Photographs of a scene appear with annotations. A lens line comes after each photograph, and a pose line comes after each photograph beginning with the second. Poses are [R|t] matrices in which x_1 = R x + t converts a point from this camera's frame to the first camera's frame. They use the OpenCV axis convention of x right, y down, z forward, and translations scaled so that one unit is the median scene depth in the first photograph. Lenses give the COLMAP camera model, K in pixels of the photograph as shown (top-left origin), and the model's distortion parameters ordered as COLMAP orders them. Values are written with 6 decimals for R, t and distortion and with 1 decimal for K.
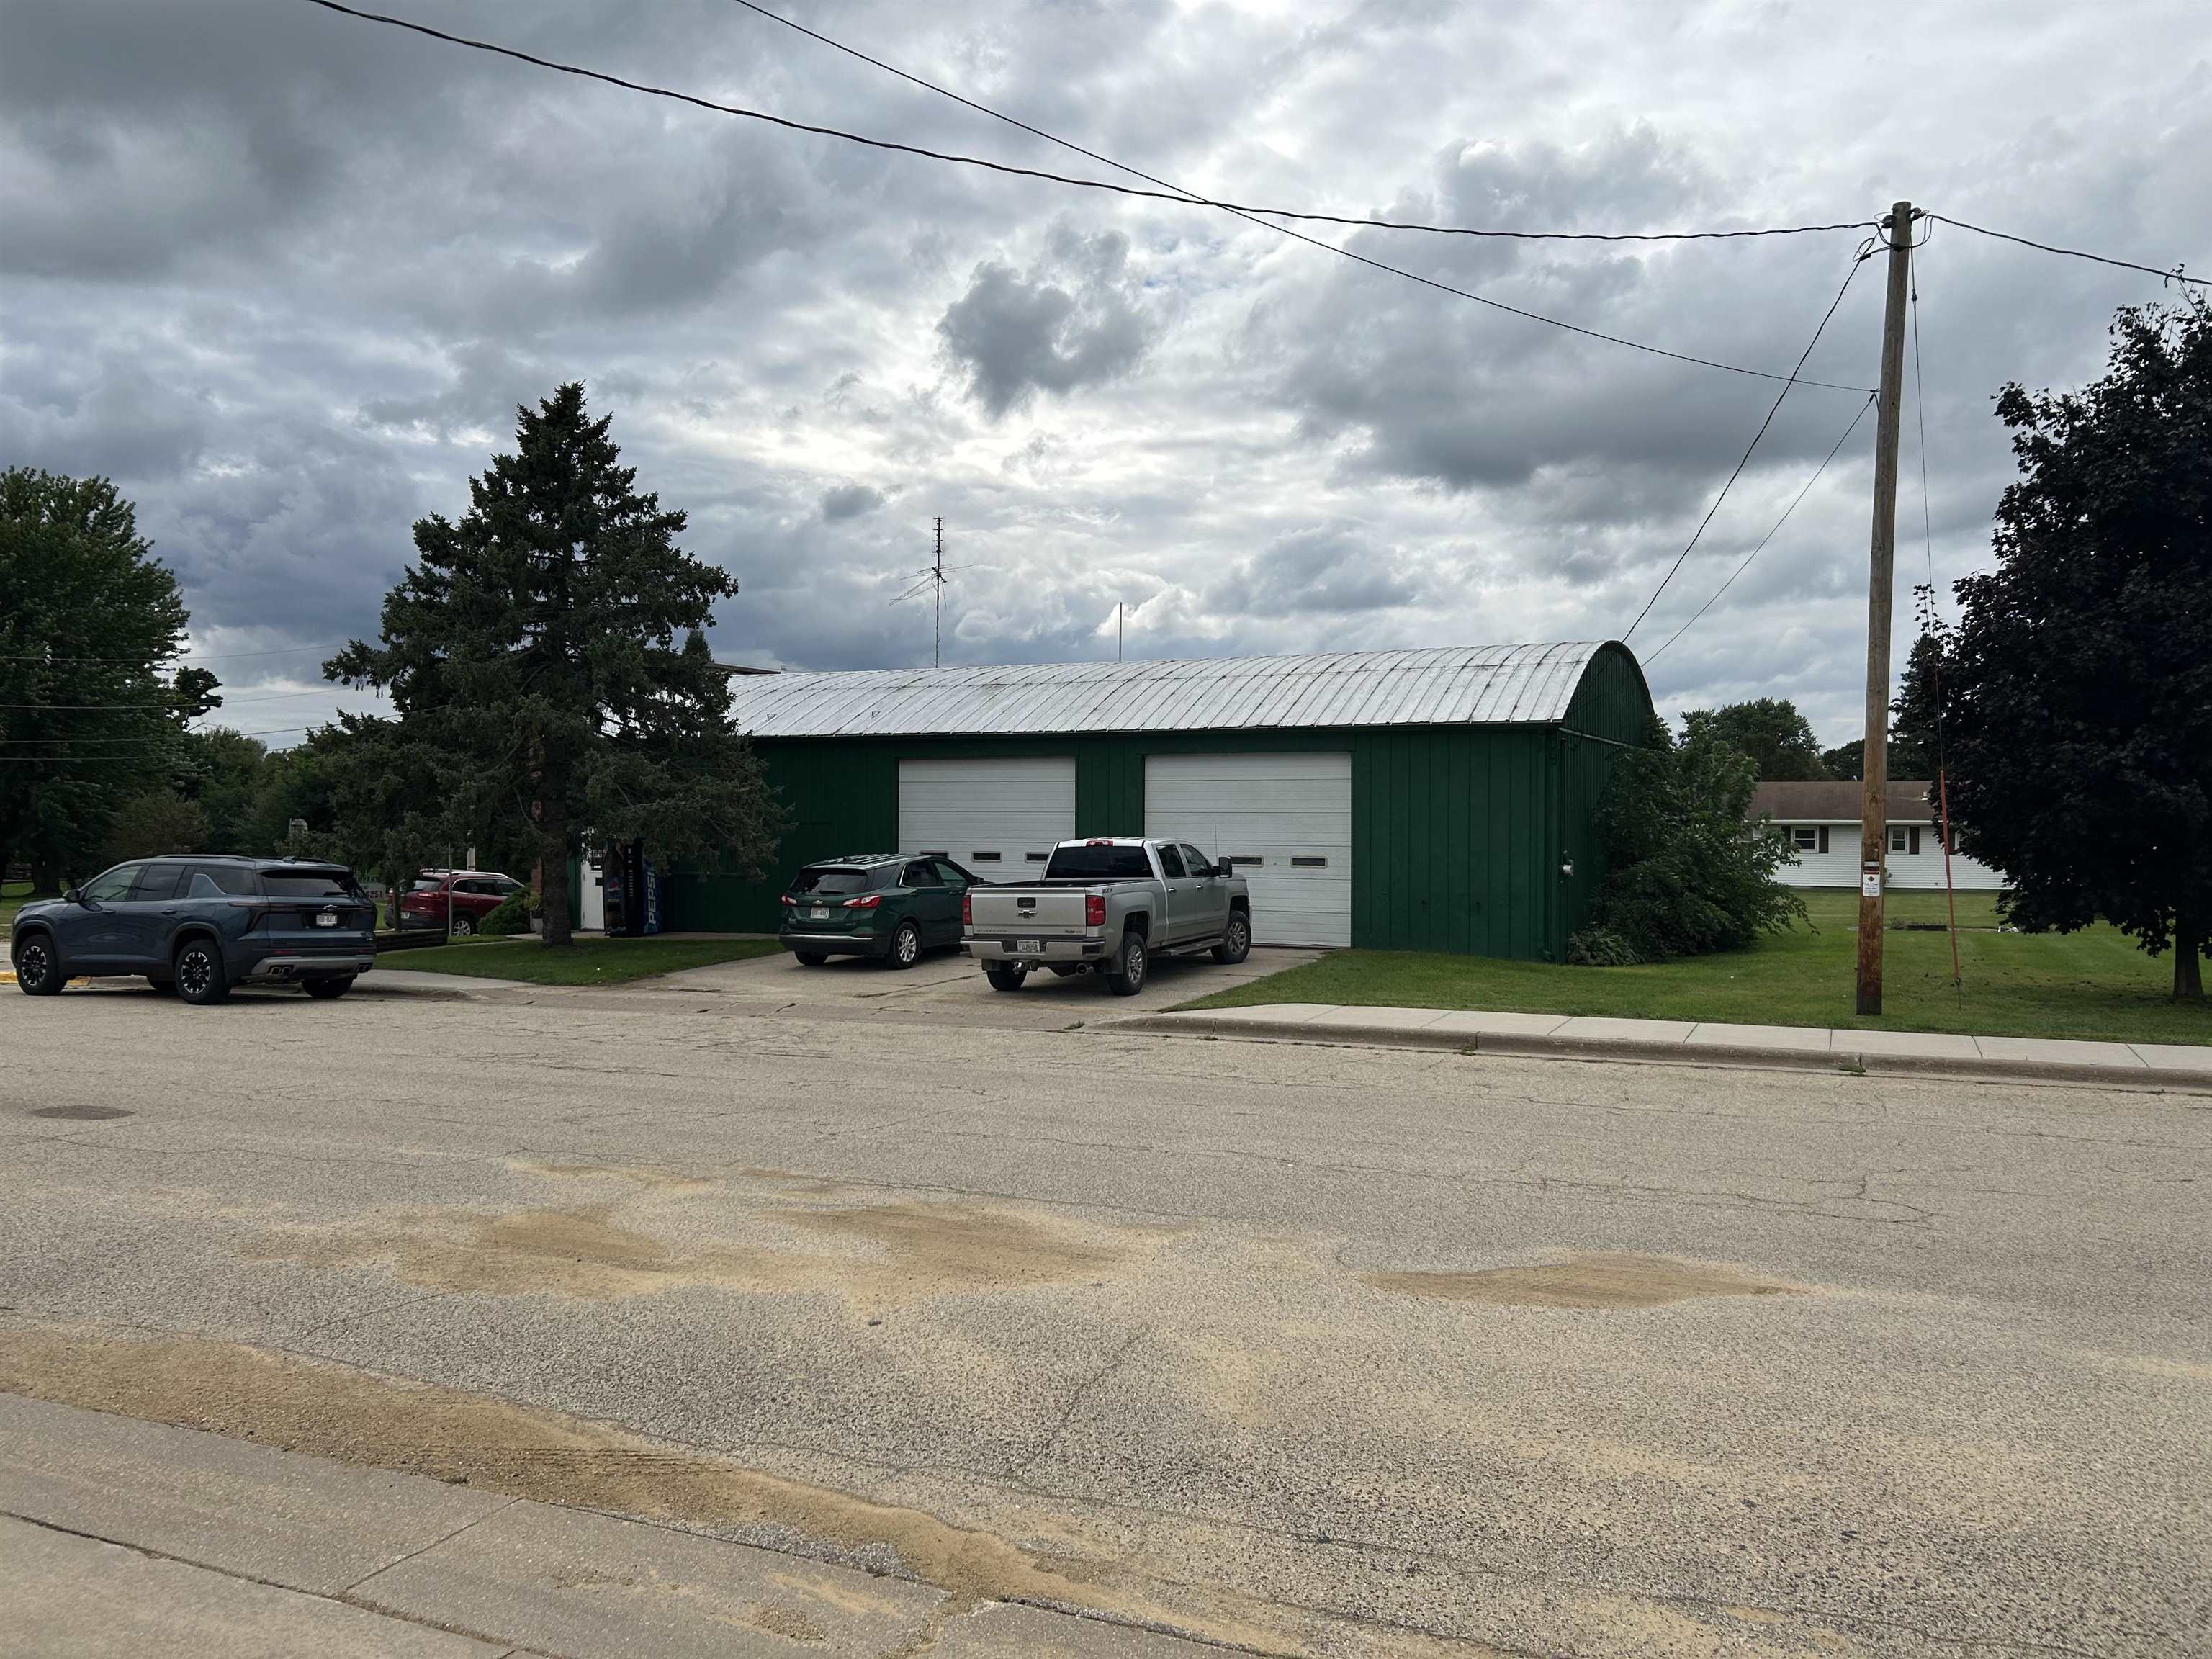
lens RADIAL K [[1689.2, 0, 1105.5], [0, 1689.2, 824.8], [0, 0, 1]] dist [0.047415, -0.007434]
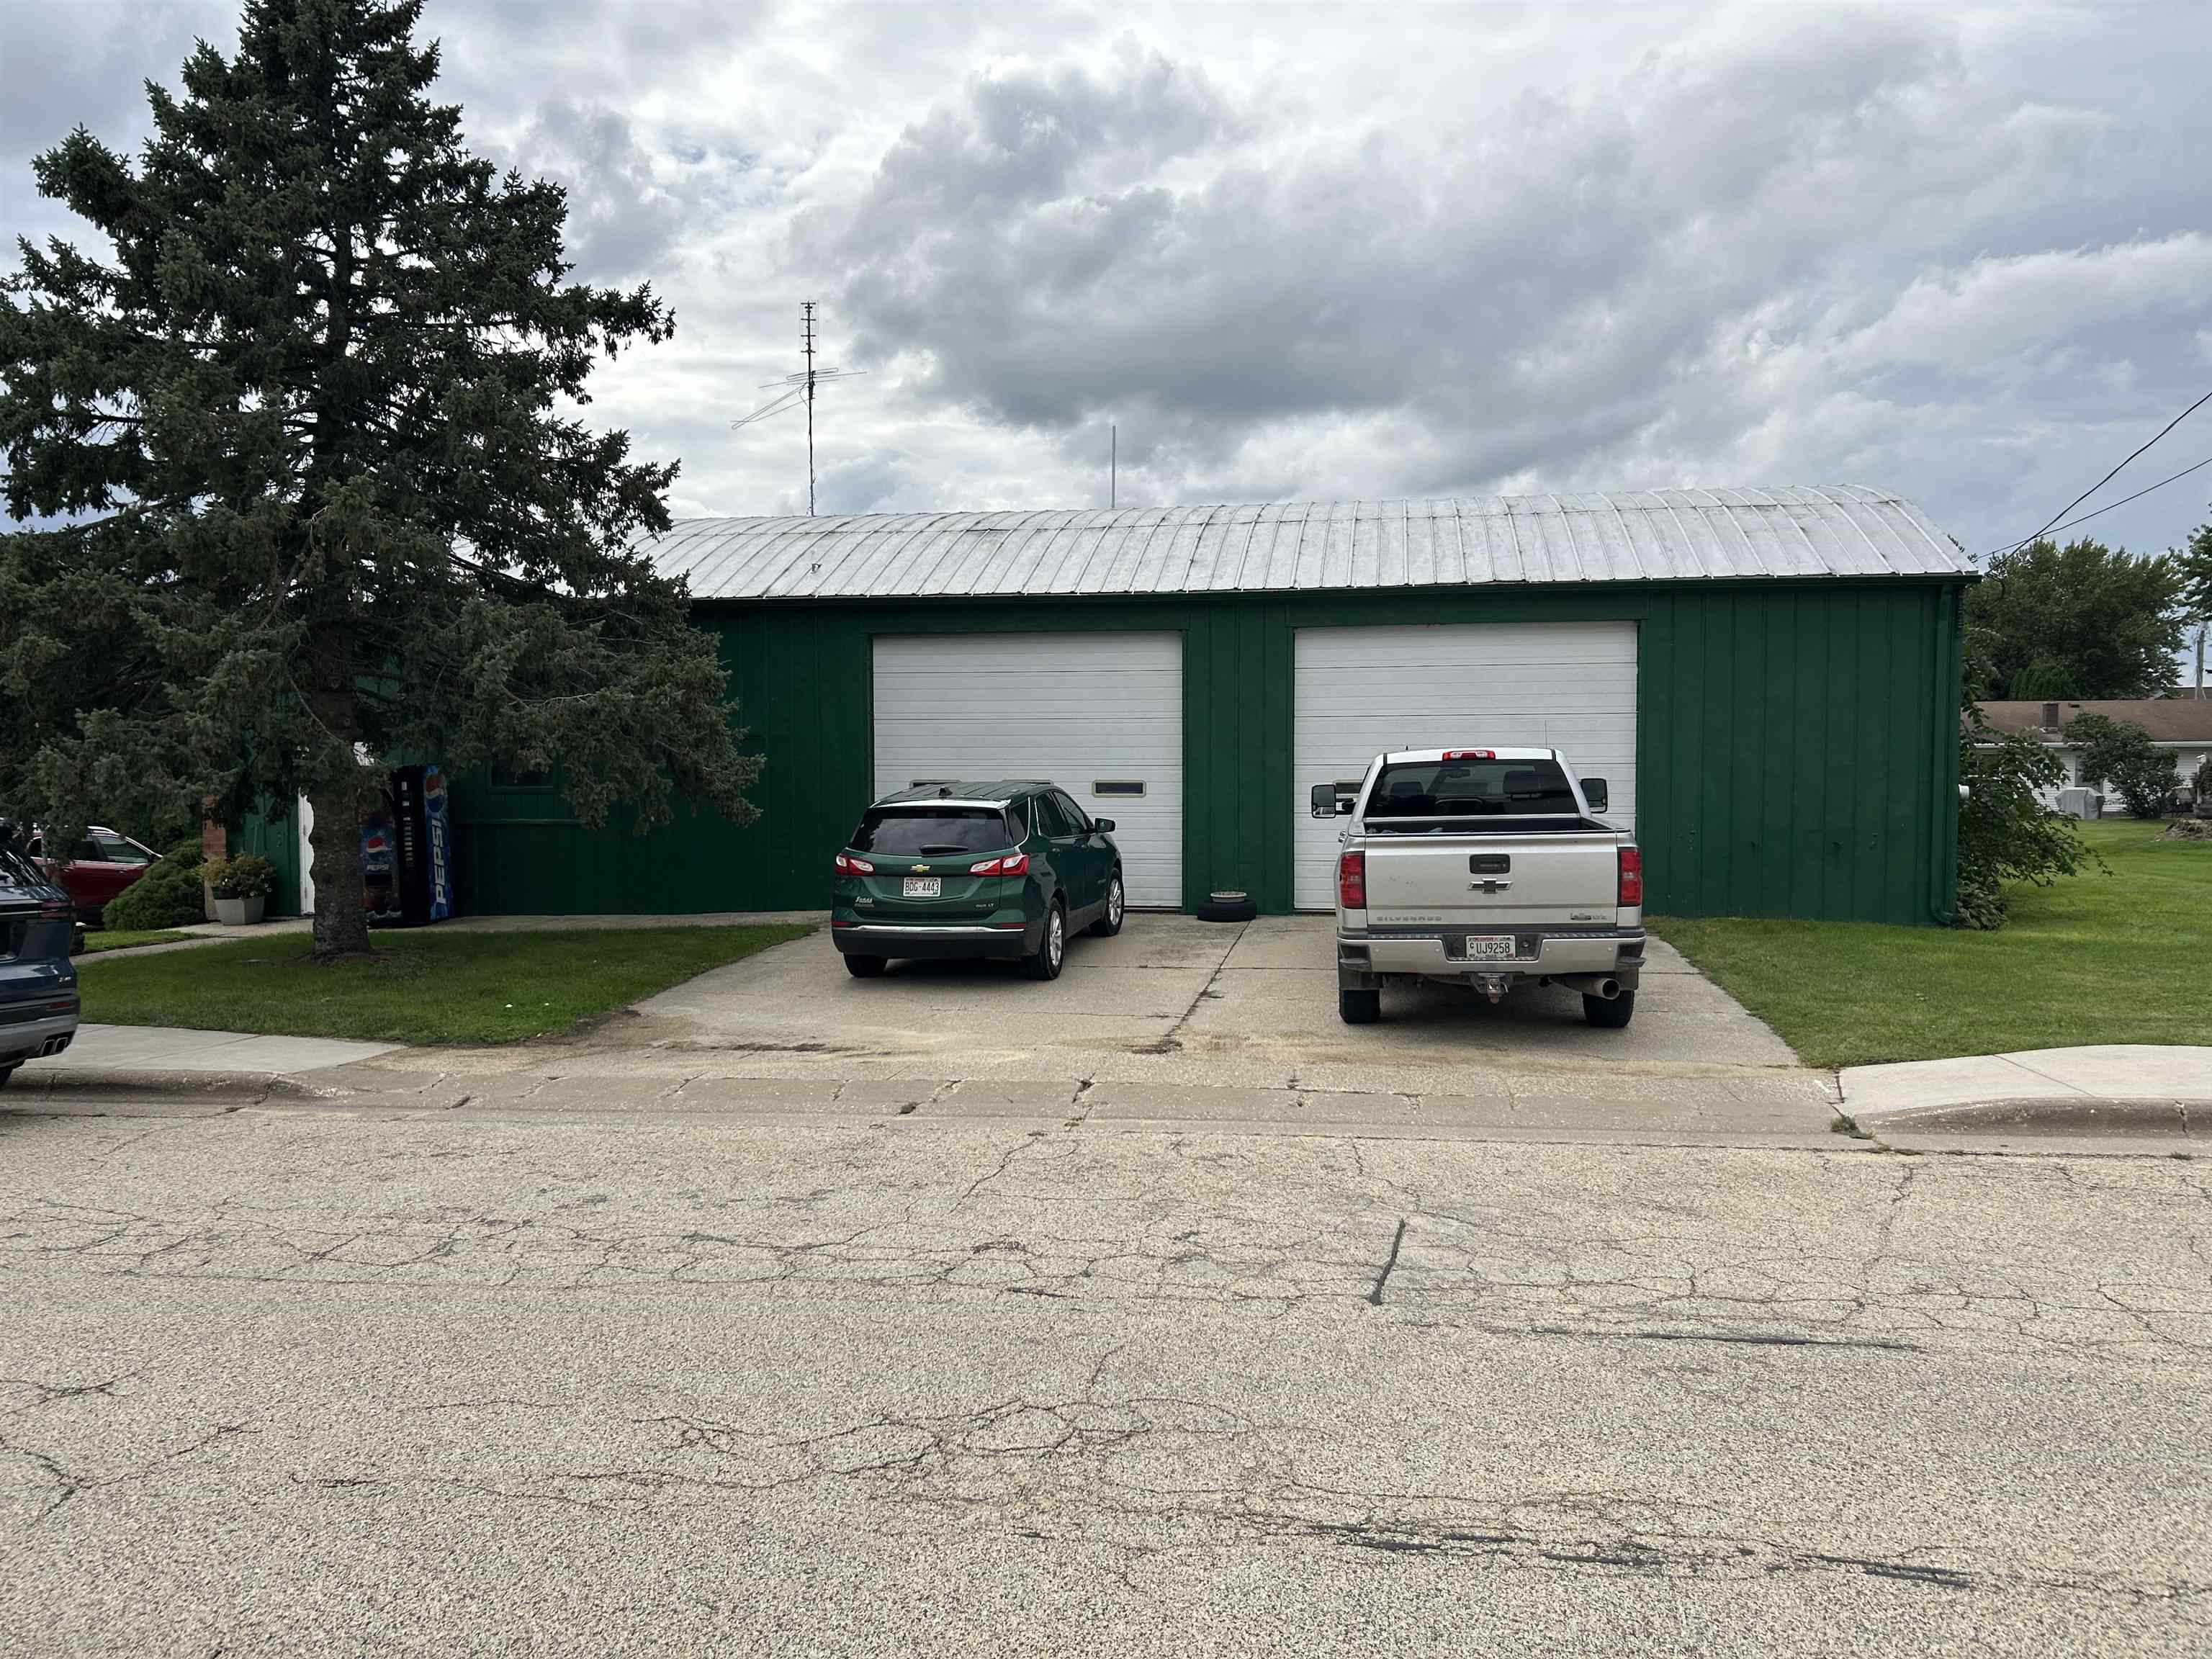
lens RADIAL K [[1689.2, 0, 1087.8], [0, 1689.2, 833.5], [0, 0, 1]] dist [0.047415, -0.007434]
pose [[0.966590, -0.021524, 0.255422, -0.226058], [0.010525, 0.998960, 0.044353, 0.008537], [-0.256111, -0.040183, 0.965812, 0.387656]]
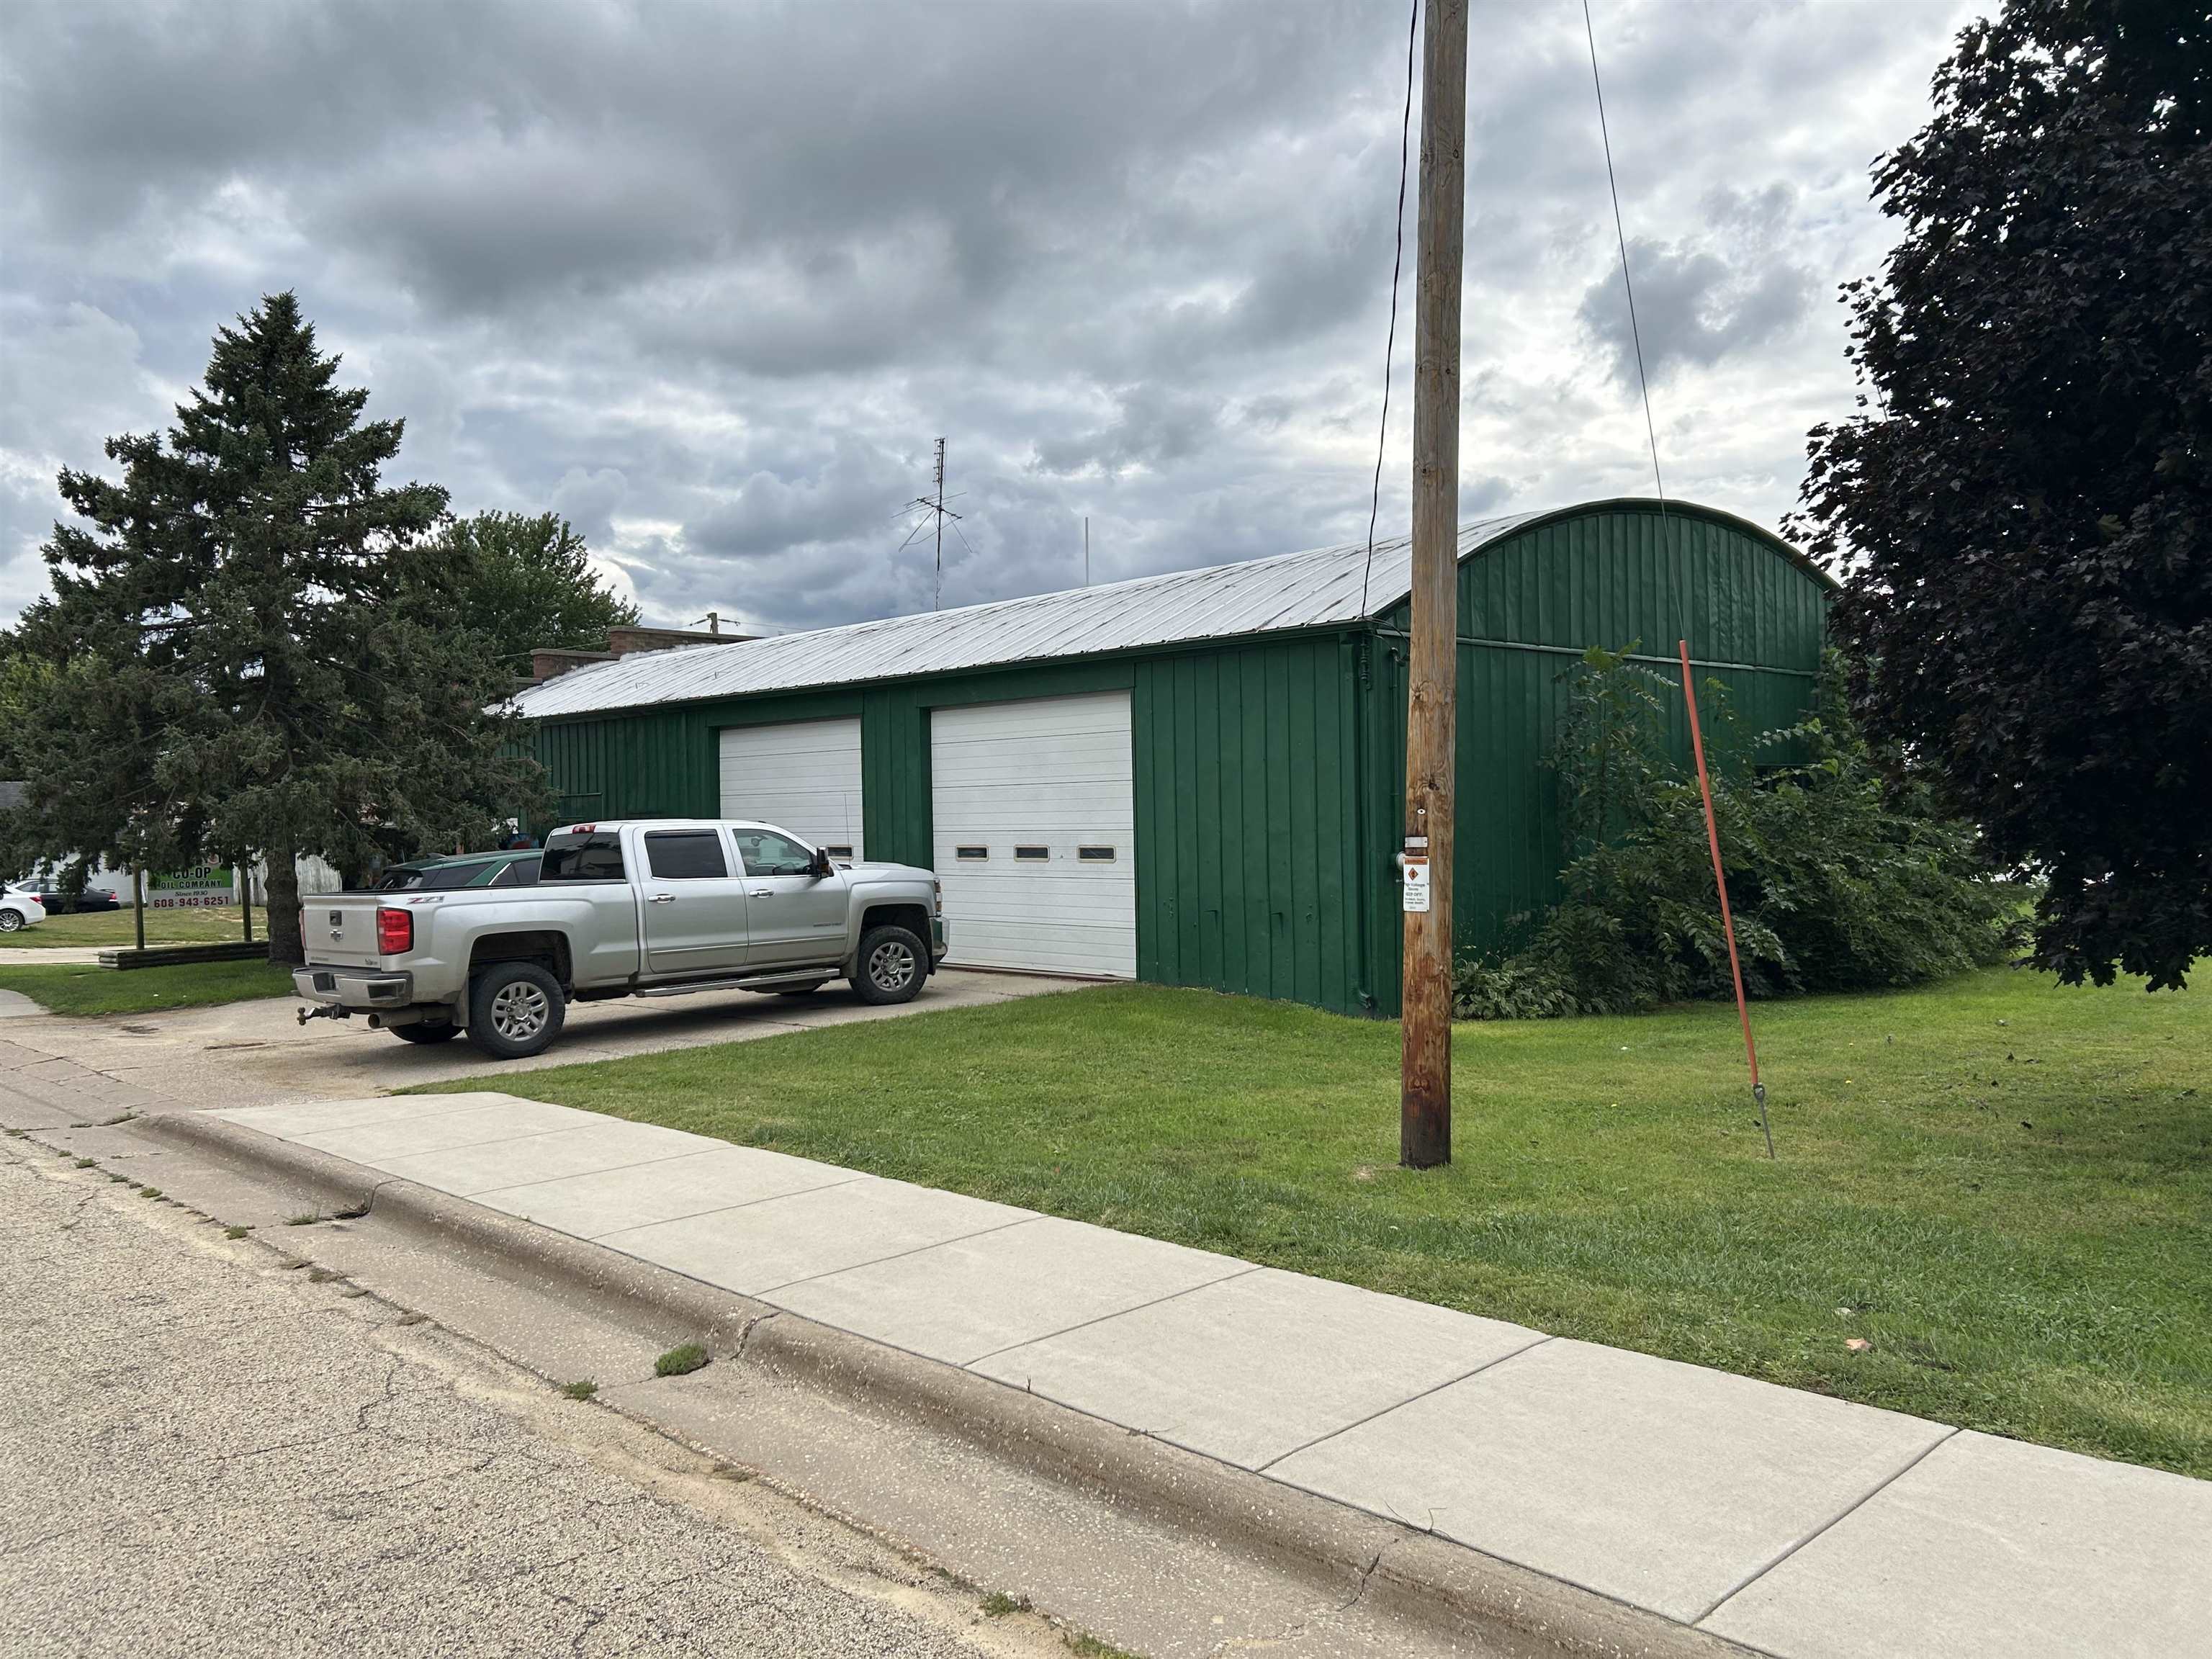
lens RADIAL K [[1689.2, 0, 1114.9], [0, 1689.2, 822.2], [0, 0, 1]] dist [0.047415, -0.007434]
pose [[0.934199, -0.018642, -0.356266, 0.360052], [0.018035, 0.999825, -0.005026, 0.012508], [0.356297, -0.001730, 0.934371, 0.355206]]
